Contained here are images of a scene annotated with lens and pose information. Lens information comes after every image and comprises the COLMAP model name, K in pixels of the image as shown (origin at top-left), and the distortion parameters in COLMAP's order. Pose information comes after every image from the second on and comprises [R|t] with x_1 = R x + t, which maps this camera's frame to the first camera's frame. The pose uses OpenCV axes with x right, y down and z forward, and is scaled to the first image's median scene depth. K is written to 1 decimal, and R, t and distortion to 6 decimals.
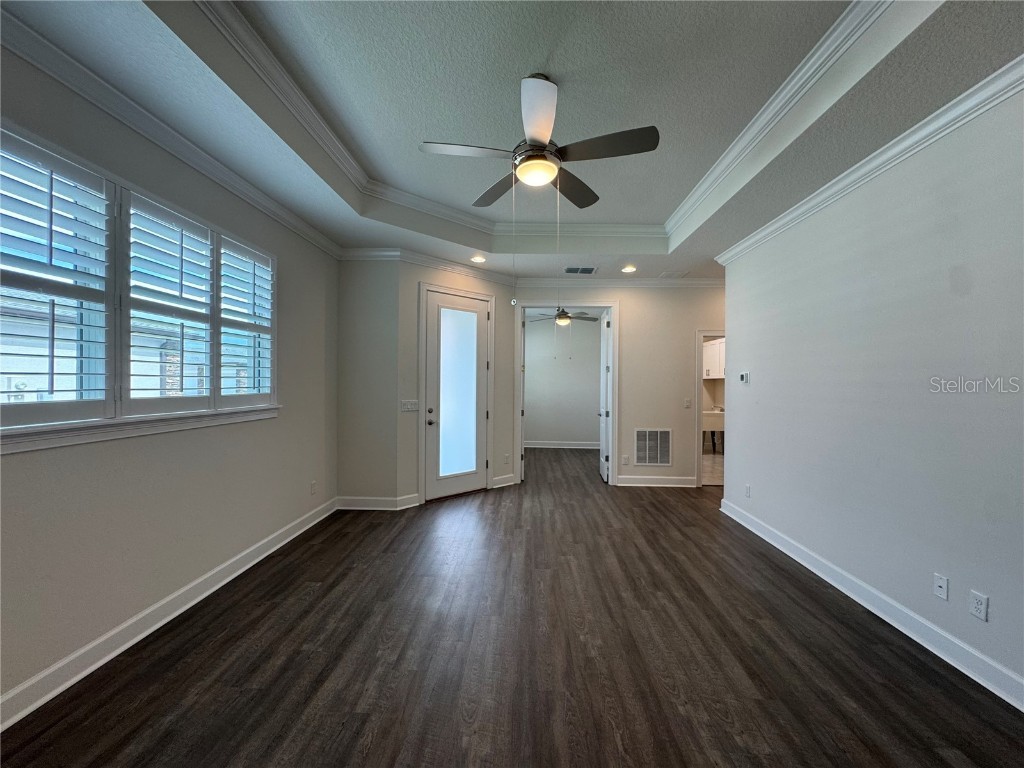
lens RADIAL K [[411.1, 0, 512.0], [0, 411.1, 384.0], [0, 0, 1]] dist [-0.000679, 0.000137]
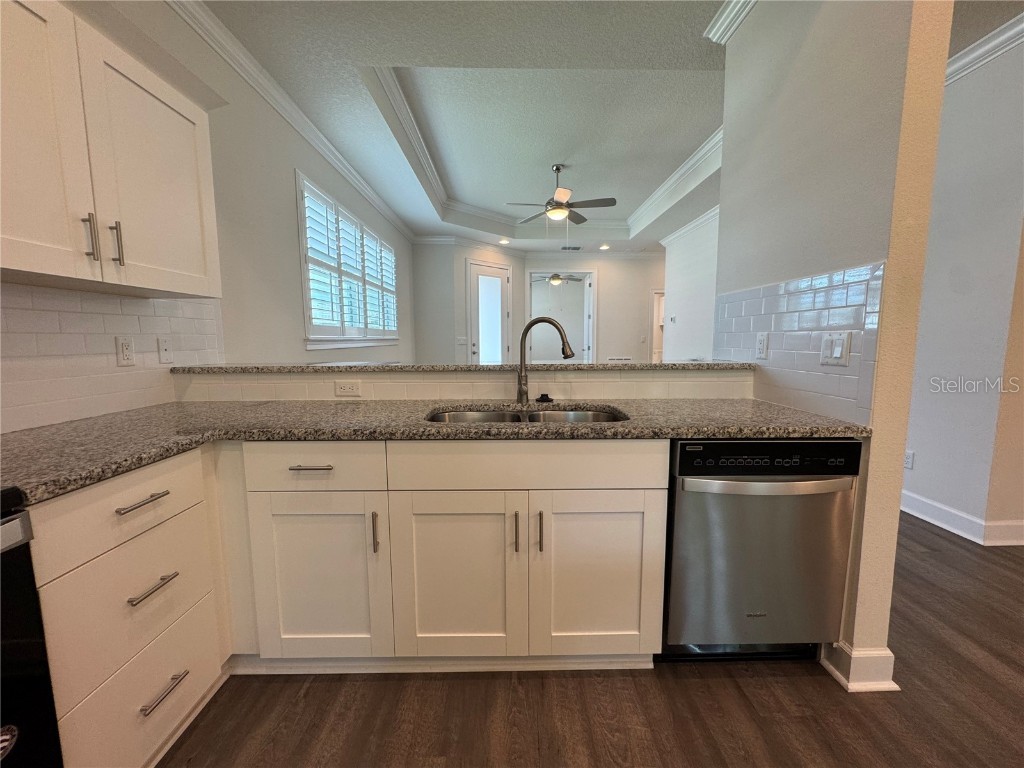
lens RADIAL K [[411.1, 0, 512.0], [0, 411.1, 384.0], [0, 0, 1]] dist [-0.000679, 0.000137]
pose [[0.998581, -0.018130, 0.050068, -0.205757], [0.012638, 0.994081, 0.107905, 0.070229], [-0.051728, -0.107119, 0.992900, -0.794114]]
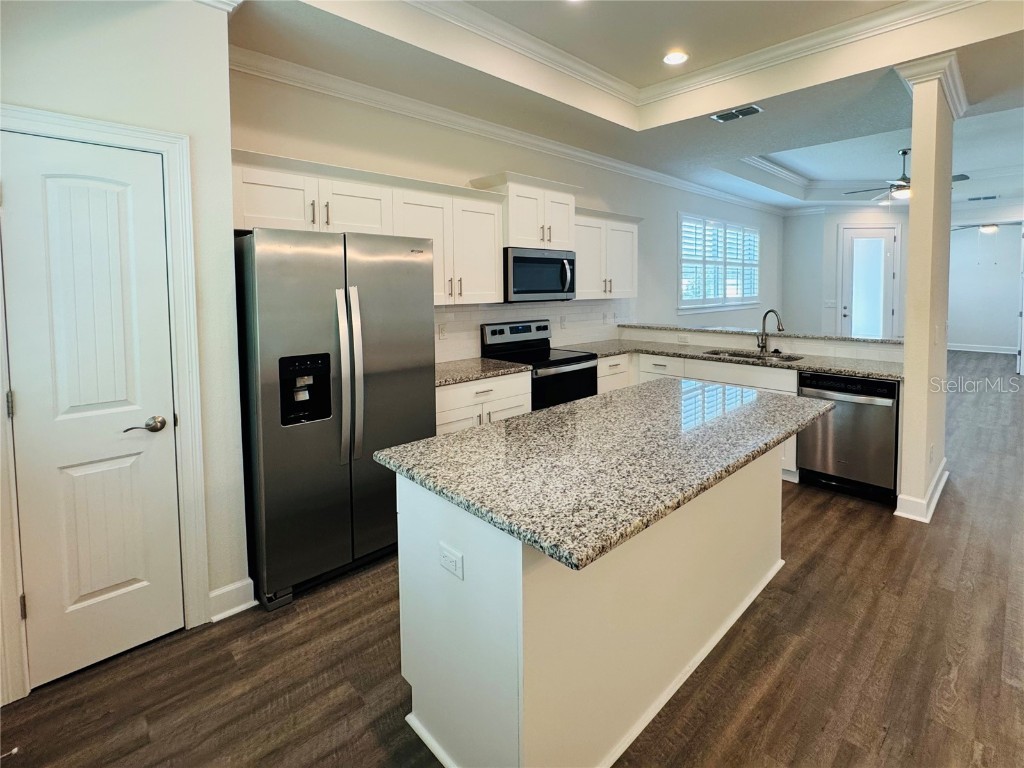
lens RADIAL K [[489.7, 0, 555.3], [0, 489.7, 310.1], [0, 0, 1]] dist [-0.001396, 0.000308]
pose [[0.747763, 0.016410, -0.663763, 0.302366], [0.012667, 0.999160, 0.038971, -0.015839], [0.663845, -0.037549, 0.746927, -1.596864]]
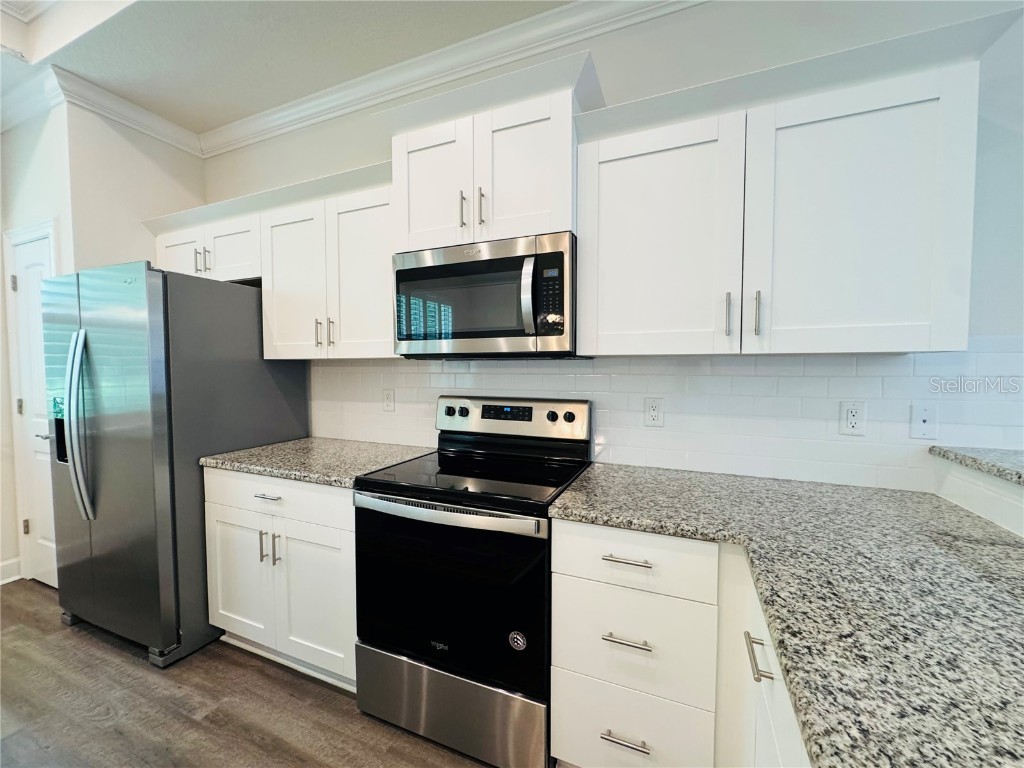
lens RADIAL K [[411.1, 0, 512.0], [0, 411.1, 384.0], [0, 0, 1]] dist [-0.000679, 0.000137]
pose [[-0.354542, 0.031053, -0.934524, -0.112726], [-0.004634, 0.999378, 0.034966, 0.026708], [0.935029, 0.016727, -0.354178, -0.436436]]
